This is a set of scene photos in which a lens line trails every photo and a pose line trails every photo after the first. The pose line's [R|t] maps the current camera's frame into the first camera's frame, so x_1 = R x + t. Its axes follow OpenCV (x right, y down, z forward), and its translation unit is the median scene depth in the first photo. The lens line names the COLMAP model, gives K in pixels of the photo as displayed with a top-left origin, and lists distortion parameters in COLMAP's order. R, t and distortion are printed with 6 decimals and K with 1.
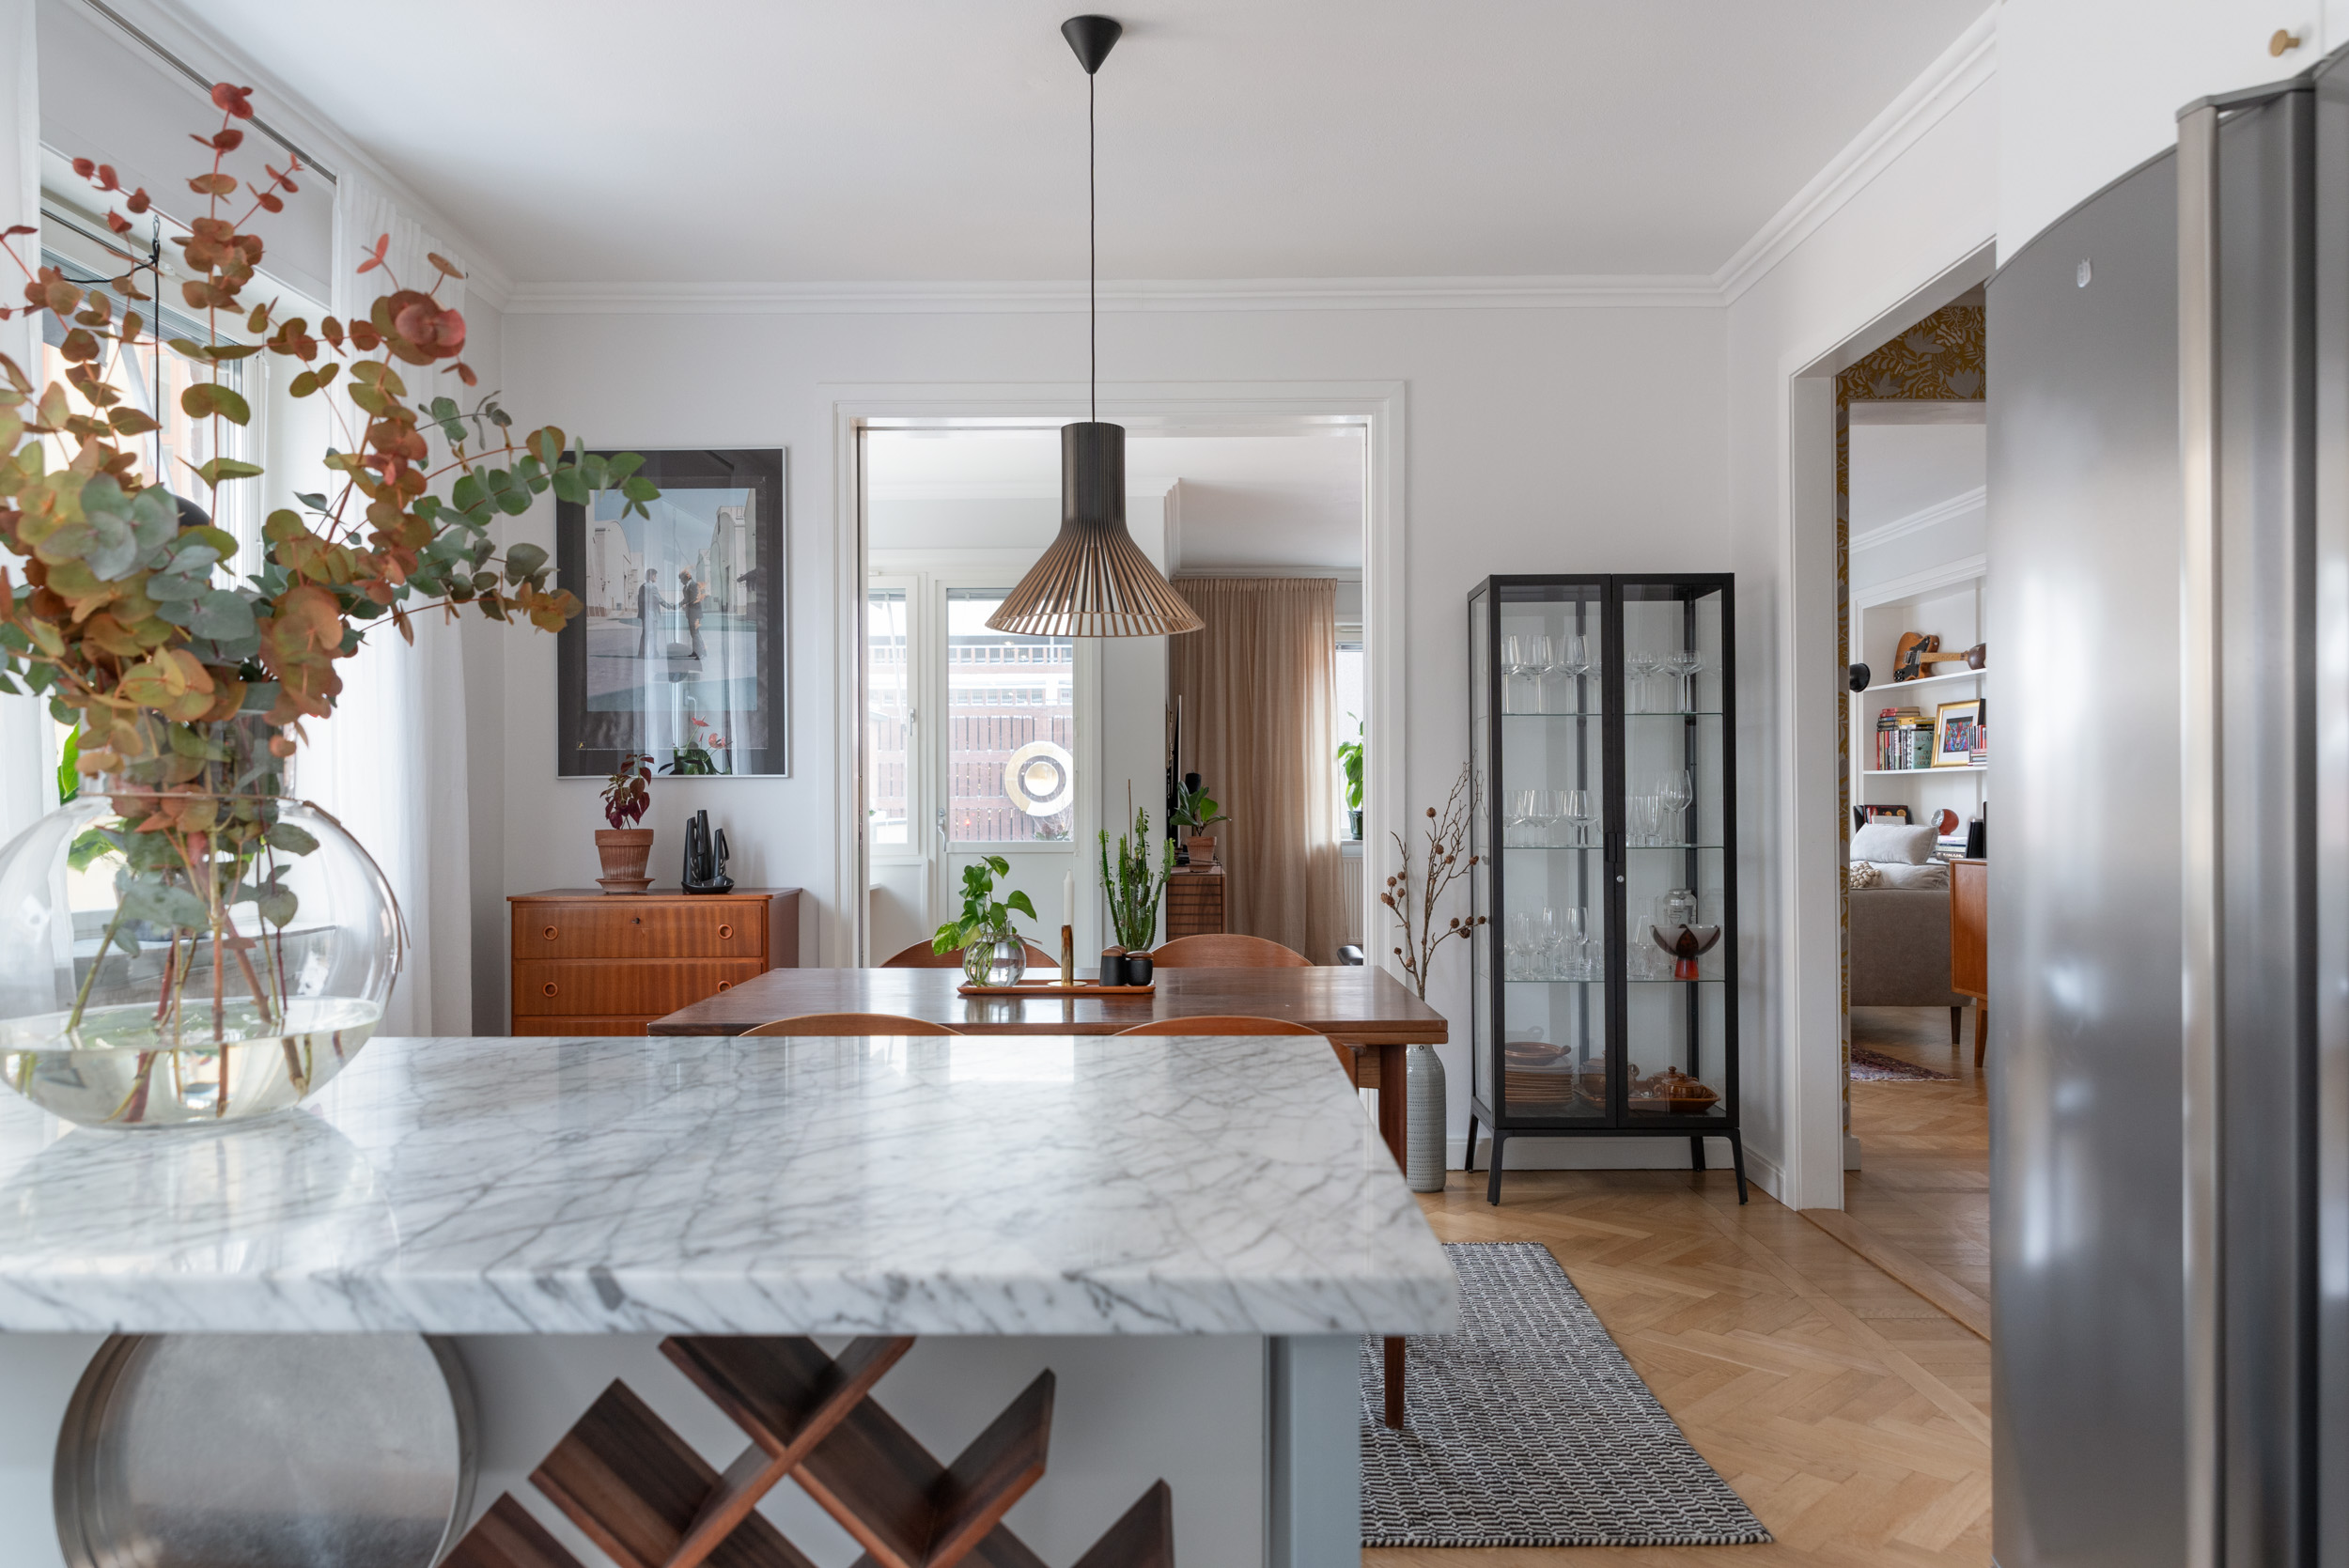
lens RADIAL K [[1599.4, 0, 1163.1], [0, 1599.4, 796.6], [0, 0, 1]] dist [0.009665, 0.003574]
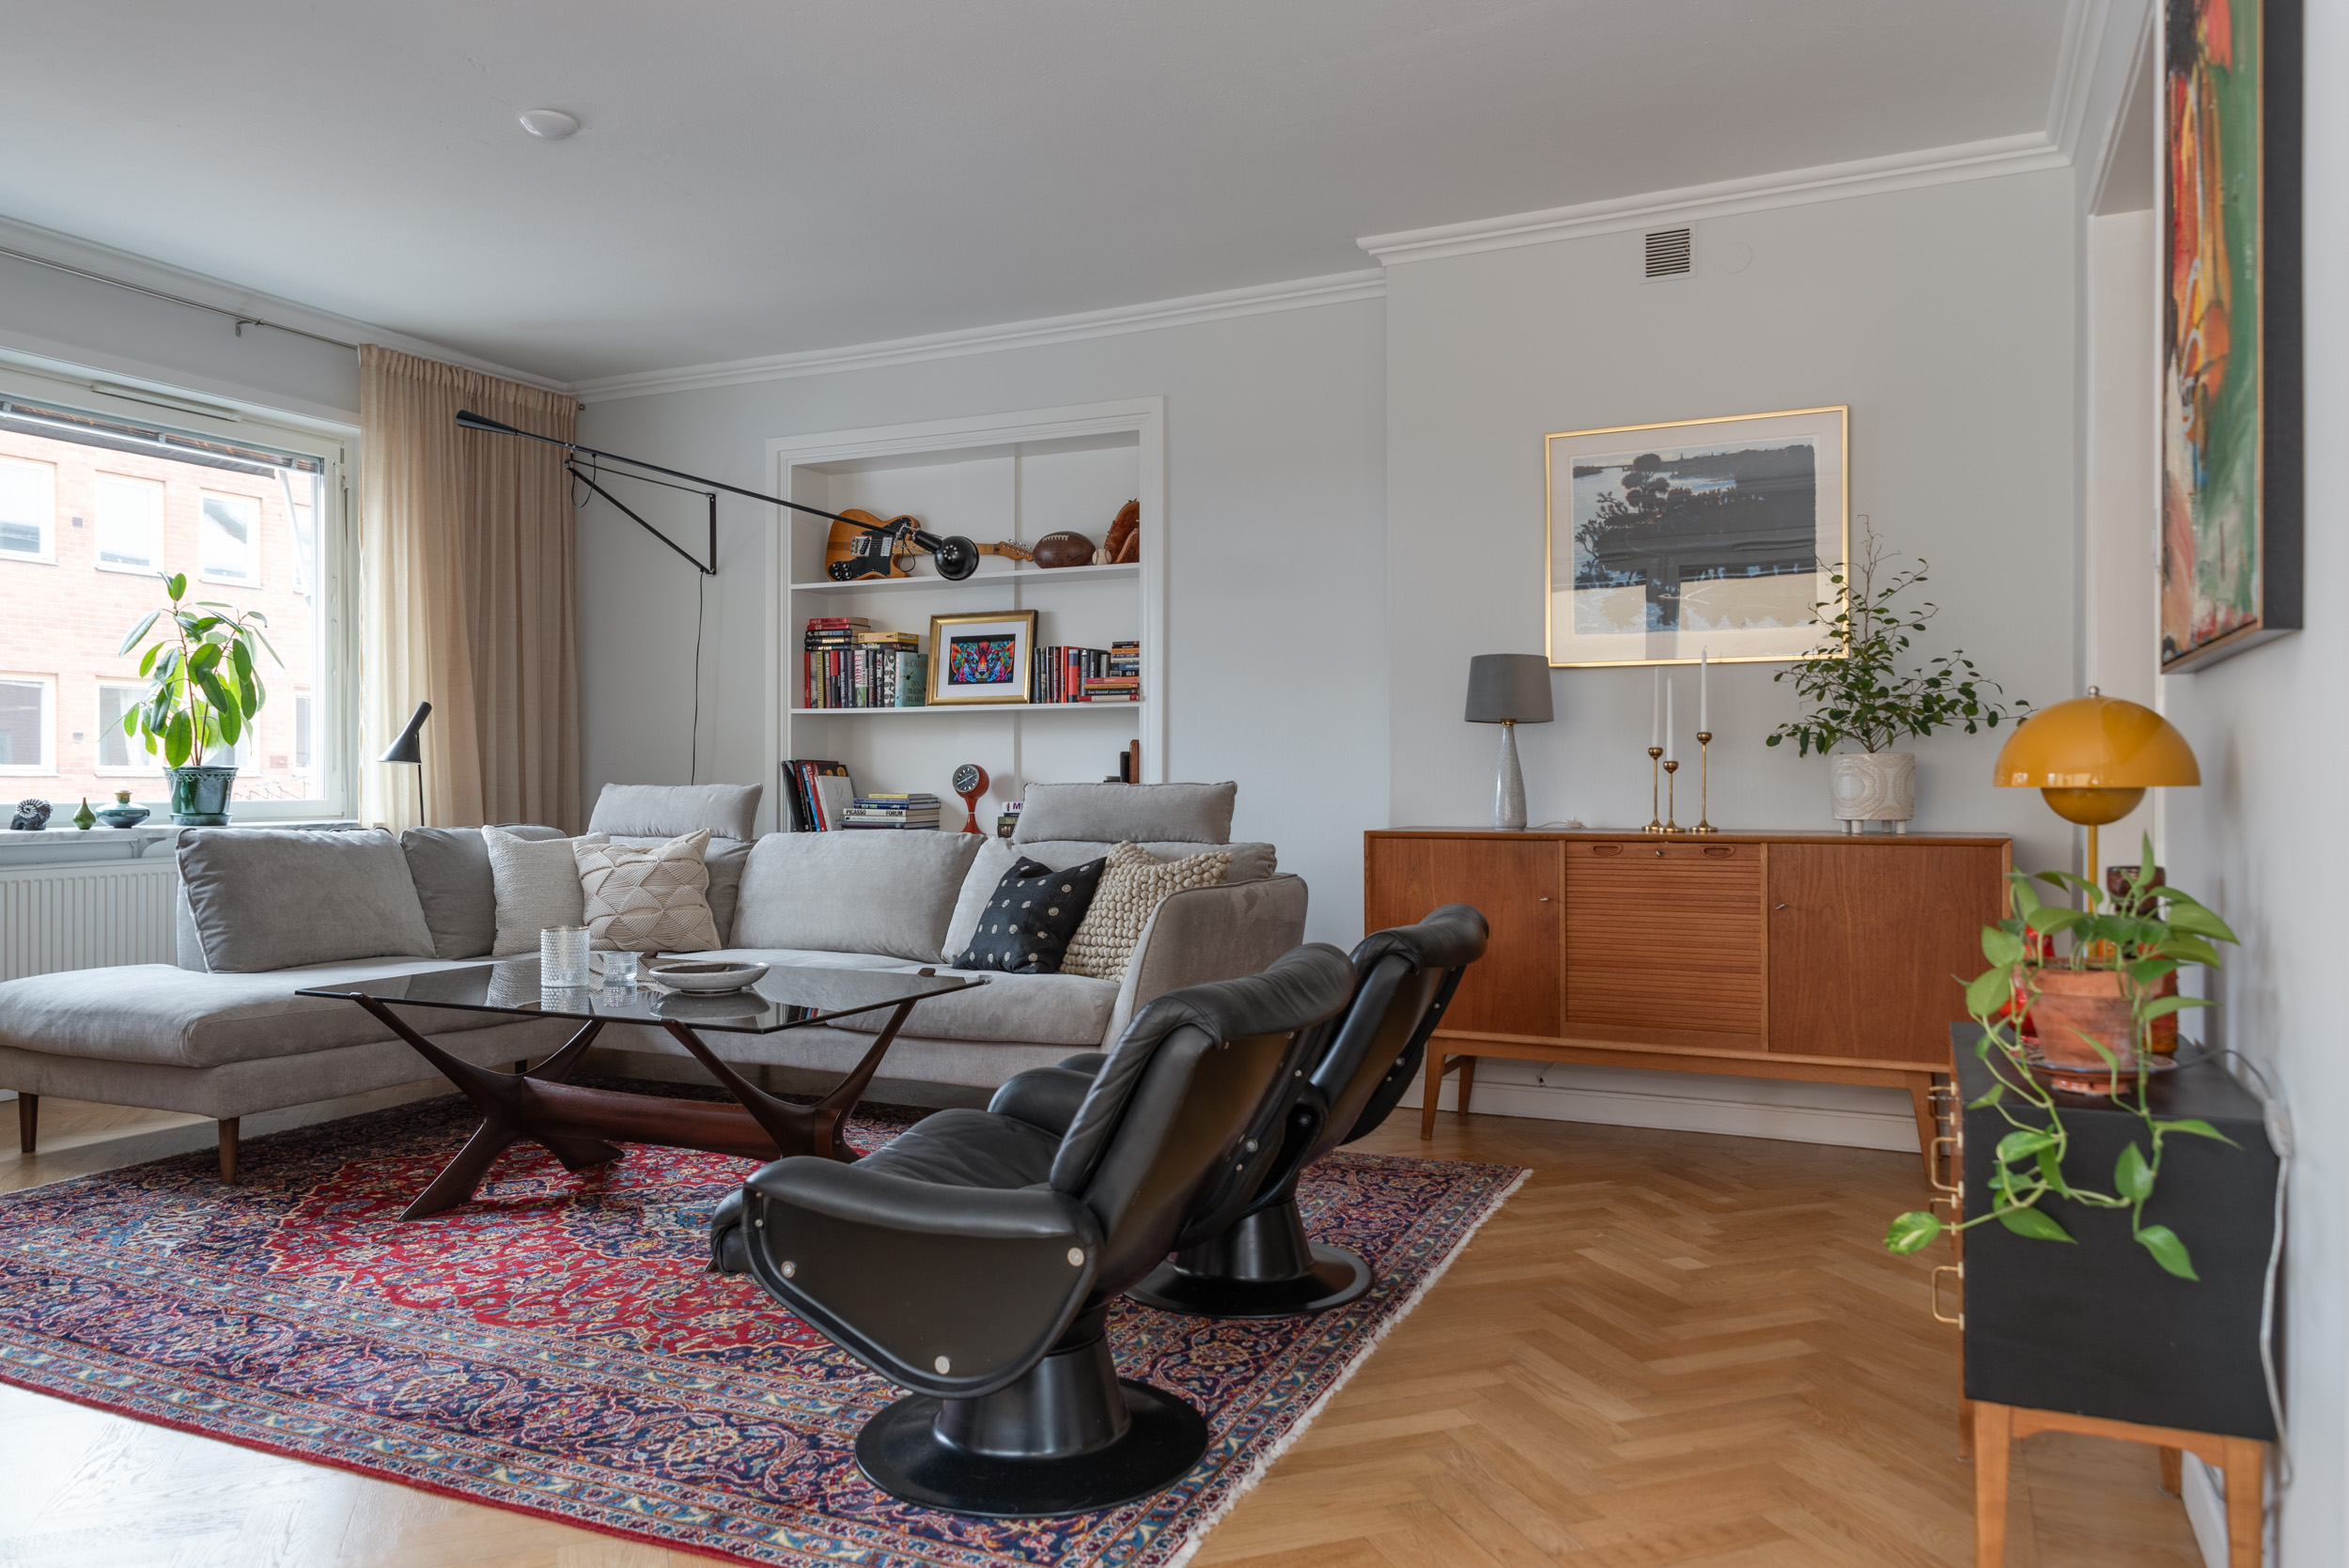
lens RADIAL K [[1582.7, 0, 1174.5], [0, 1582.7, 784.0], [0, 0, 1]] dist [-0.002311, 0.003236]
pose [[0.406683, -0.002741, 0.913565, -0.198197], [-0.002011, 0.999990, 0.003896, 0.024425], [-0.913567, -0.003422, 0.406674, 1.146386]]
